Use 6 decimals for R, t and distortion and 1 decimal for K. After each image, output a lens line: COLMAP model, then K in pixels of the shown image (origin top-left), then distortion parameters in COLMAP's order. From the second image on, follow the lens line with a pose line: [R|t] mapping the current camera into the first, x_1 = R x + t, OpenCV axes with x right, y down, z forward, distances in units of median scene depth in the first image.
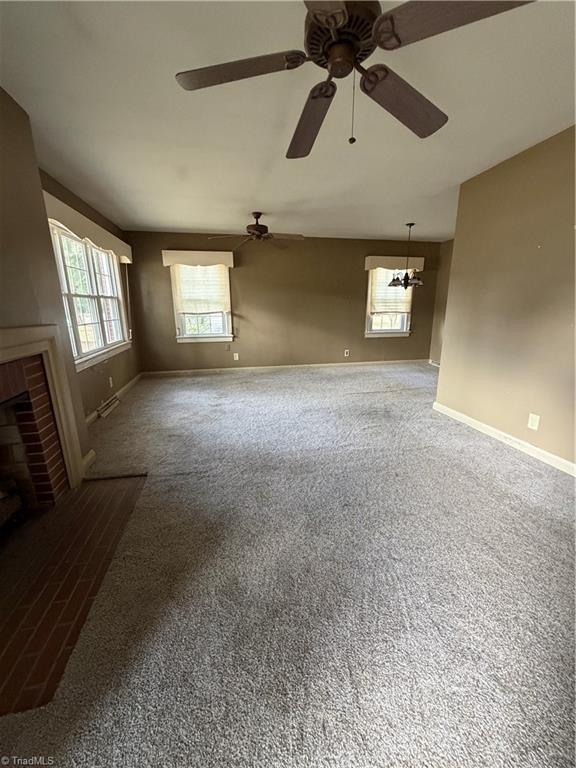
lens RADIAL K [[305.8, 0, 289.6], [0, 305.8, 379.8], [0, 0, 1]] dist [0.000460, -0.000273]
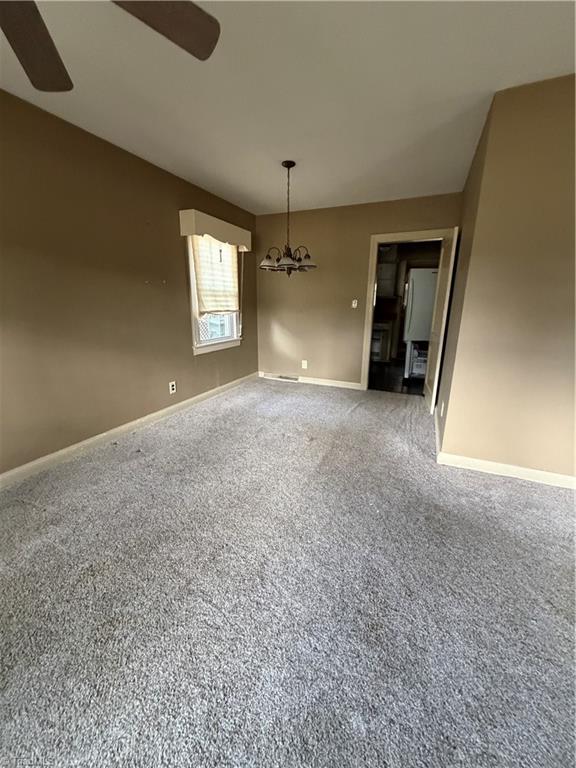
lens RADIAL K [[305.8, 0, 292.6], [0, 305.8, 382.5], [0, 0, 1]] dist [0.000460, -0.000273]
pose [[0.585168, -0.195985, 0.786873, -0.112710], [0.175700, 0.977947, 0.112914, -0.120558], [-0.791649, 0.072180, 0.606698, 0.502384]]
